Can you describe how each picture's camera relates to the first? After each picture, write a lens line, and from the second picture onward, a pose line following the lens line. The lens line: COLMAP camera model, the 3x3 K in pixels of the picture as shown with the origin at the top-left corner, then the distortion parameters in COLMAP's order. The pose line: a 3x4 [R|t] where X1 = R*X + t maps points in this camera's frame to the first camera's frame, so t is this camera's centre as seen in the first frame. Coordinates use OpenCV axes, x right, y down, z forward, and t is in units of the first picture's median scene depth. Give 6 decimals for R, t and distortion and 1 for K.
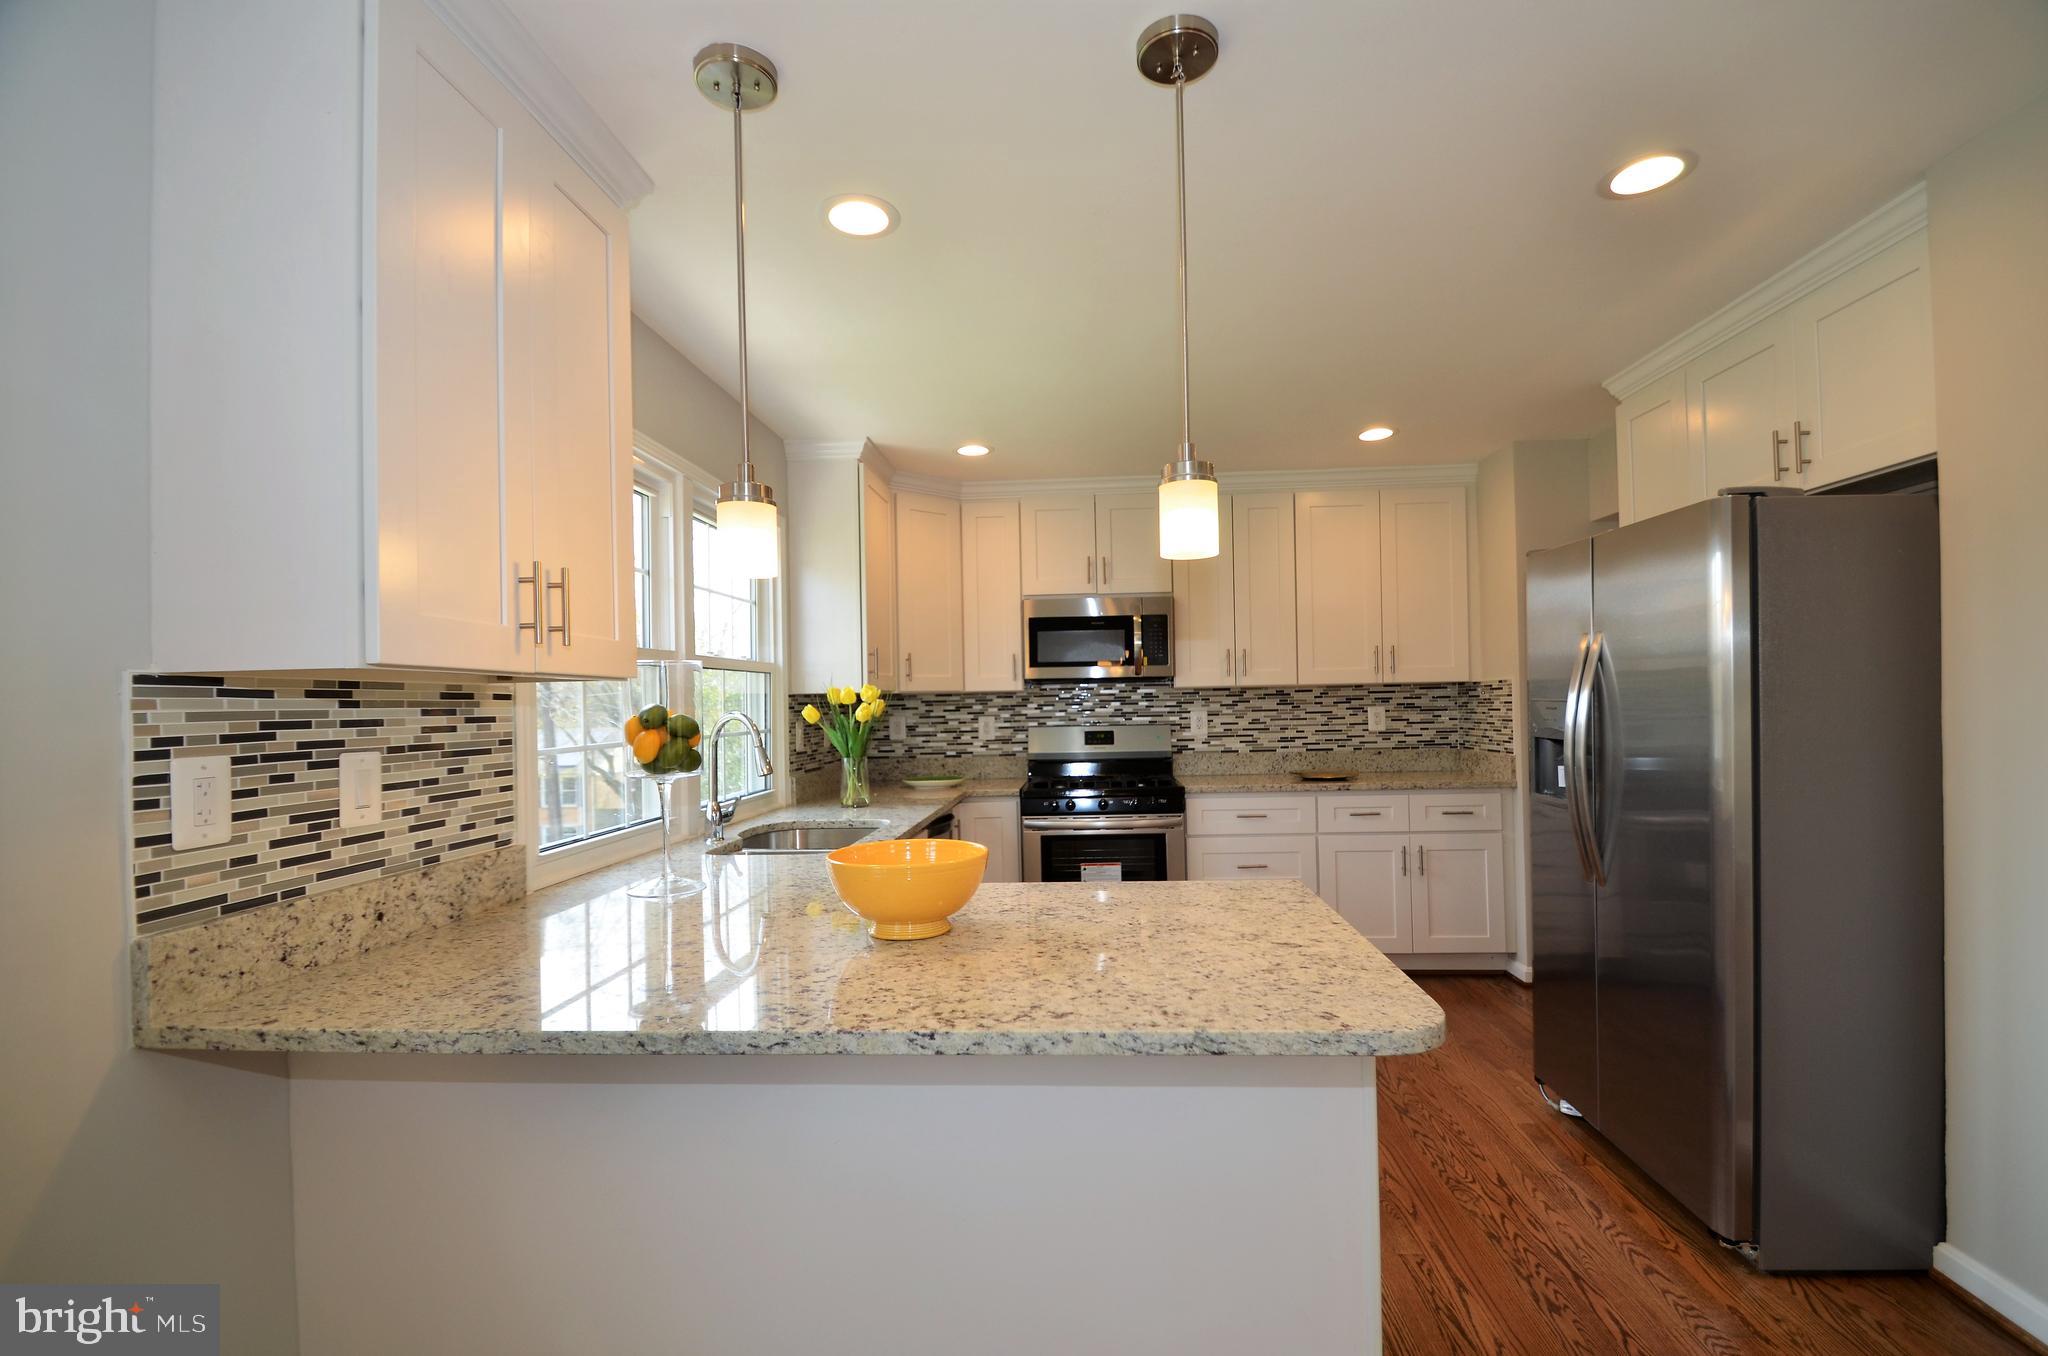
lens RADIAL K [[892.1, 0, 1042.6], [0, 892.1, 701.8], [0, 0, 1]] dist [0.007831, -0.011968]
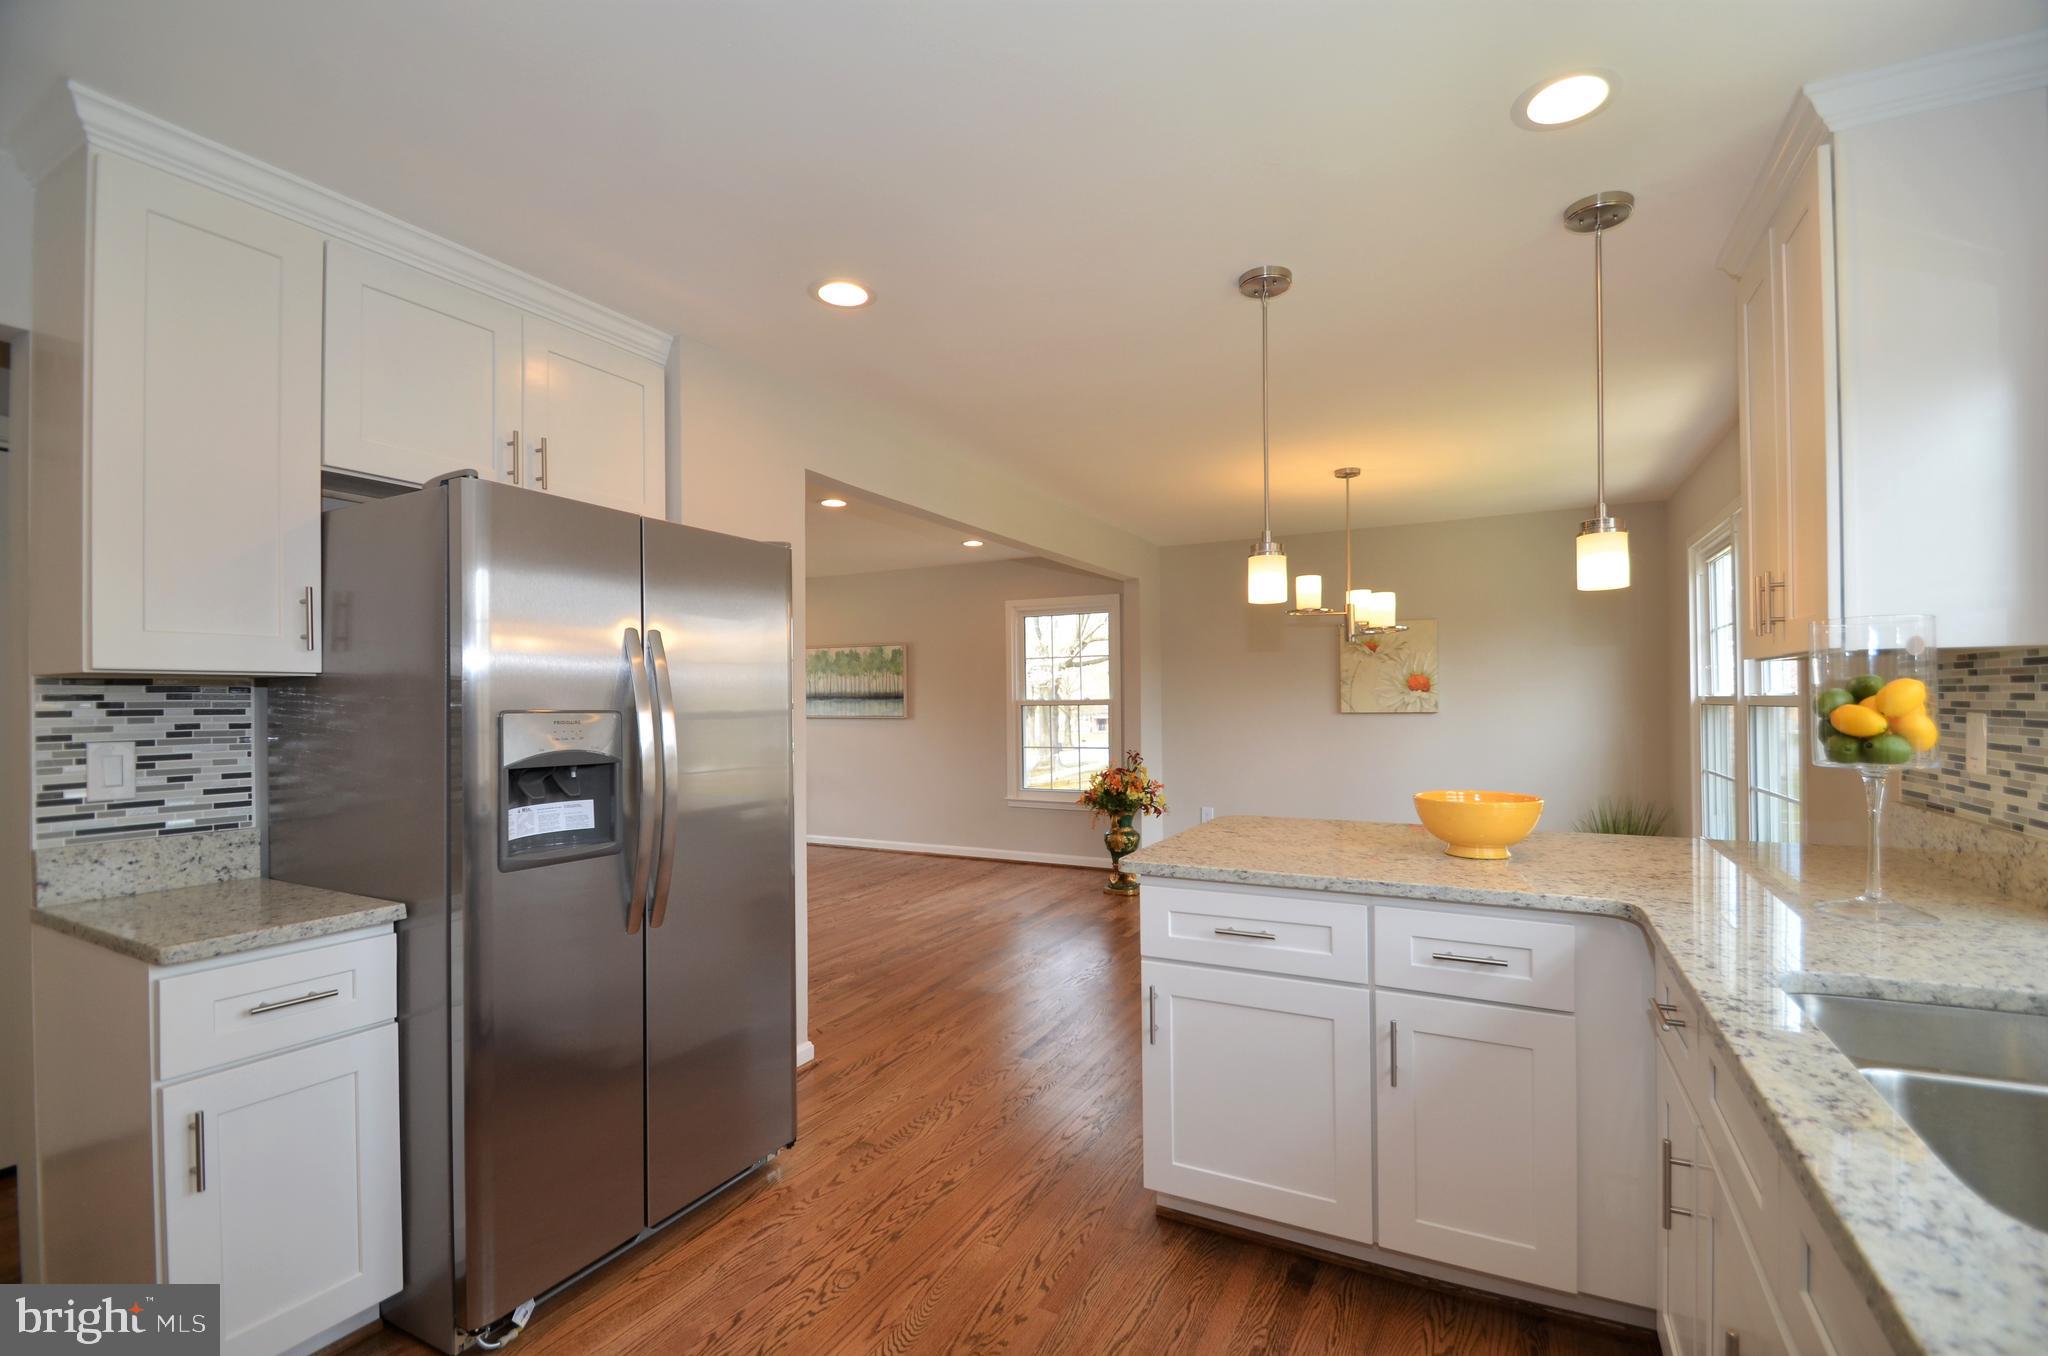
lens RADIAL K [[901.4, 0, 1036.3], [0, 901.4, 692.5], [0, 0, 1]] dist [-0.002751, -0.001397]
pose [[-0.912268, 0.035562, 0.408048, -0.078667], [0.031052, 0.999362, -0.017673, 0.008488], [-0.408416, -0.003452, -0.912789, 1.930500]]
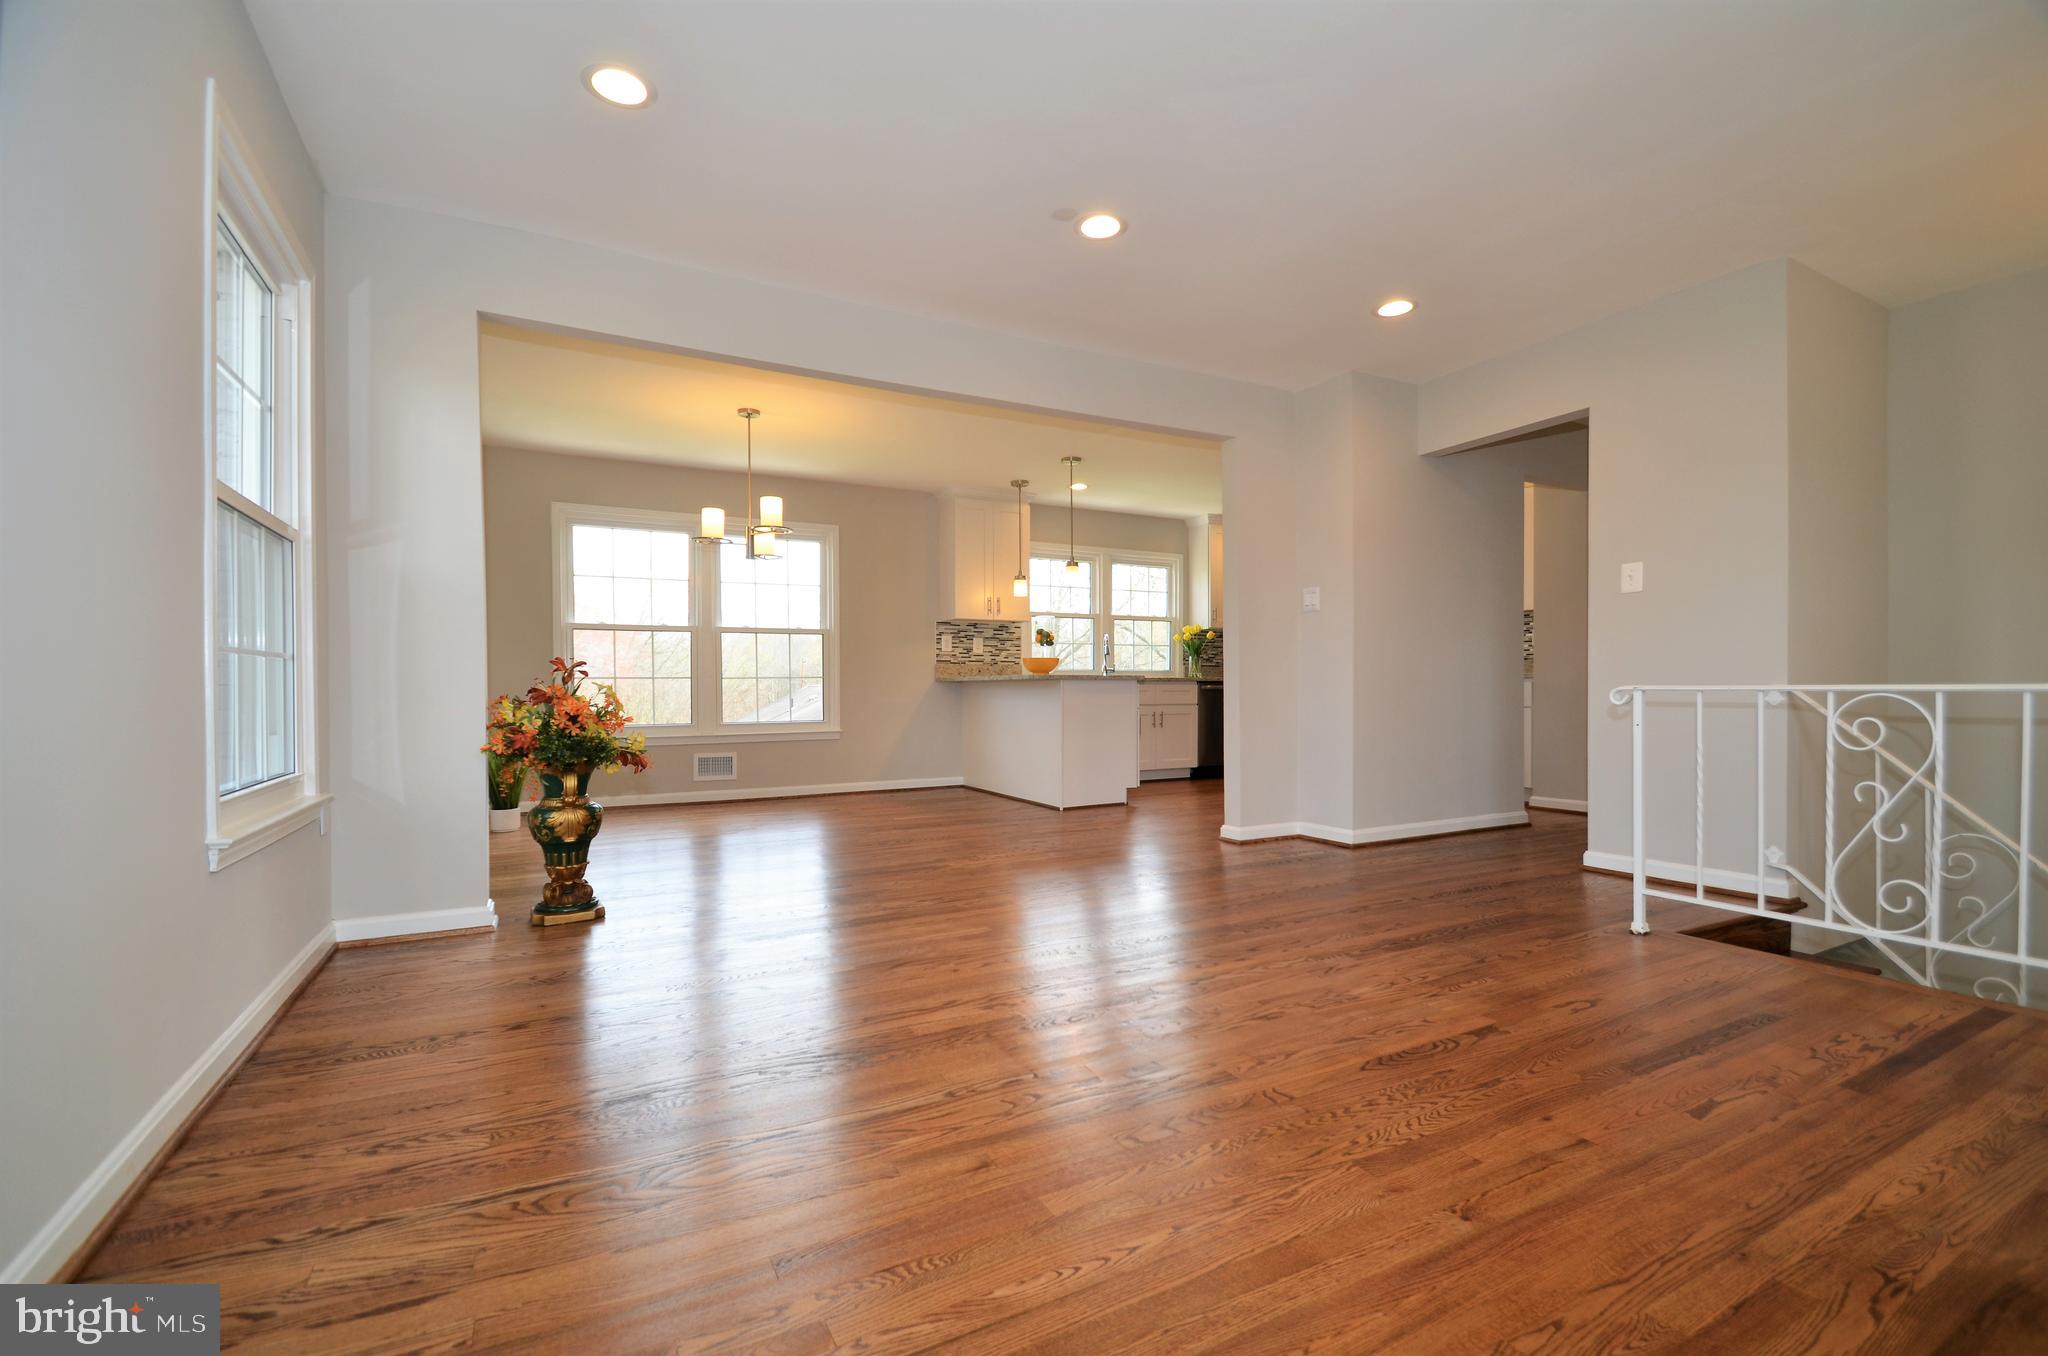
lens RADIAL K [[892.1, 0, 1040.9], [0, 892.1, 697.3], [0, 0, 1]] dist [0.007831, -0.011968]
pose [[0.530014, 0.028498, -0.847510, 2.637232], [-0.006533, 0.999543, 0.029525, 0.174337], [0.847964, -0.010112, 0.529958, -0.961038]]
